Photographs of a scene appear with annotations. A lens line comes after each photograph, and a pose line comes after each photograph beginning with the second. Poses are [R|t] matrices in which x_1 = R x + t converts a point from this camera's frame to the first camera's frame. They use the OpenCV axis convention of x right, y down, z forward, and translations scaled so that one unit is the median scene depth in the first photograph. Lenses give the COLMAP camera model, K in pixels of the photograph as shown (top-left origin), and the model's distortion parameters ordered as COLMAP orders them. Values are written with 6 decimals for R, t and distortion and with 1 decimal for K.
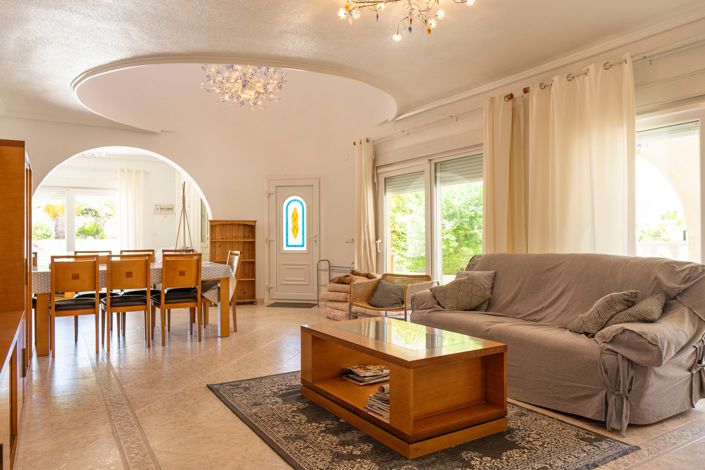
lens RADIAL K [[499.7, 0, 347.8], [0, 499.7, 233.9], [0, 0, 1]] dist [-0.008571, -0.003589]
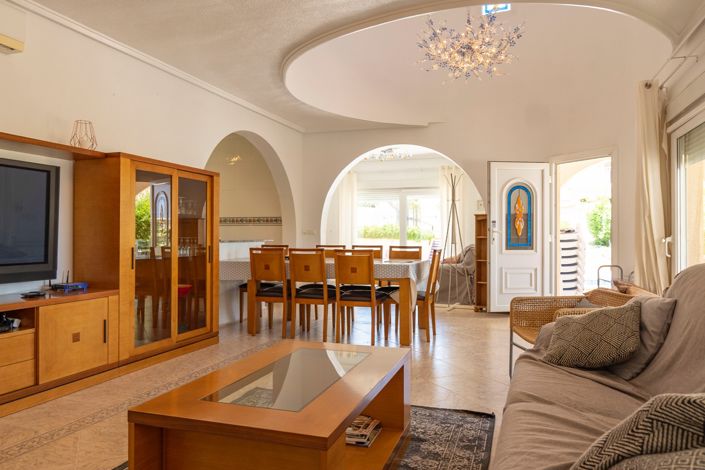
lens RADIAL K [[499.7, 0, 347.8], [0, 499.7, 233.9], [0, 0, 1]] dist [-0.008571, -0.003589]
pose [[0.639118, 0.000870, -0.769108, 0.338760], [0.000490, 0.999999, 0.001538, 0.007287], [0.769109, -0.001360, 0.639117, 0.328625]]
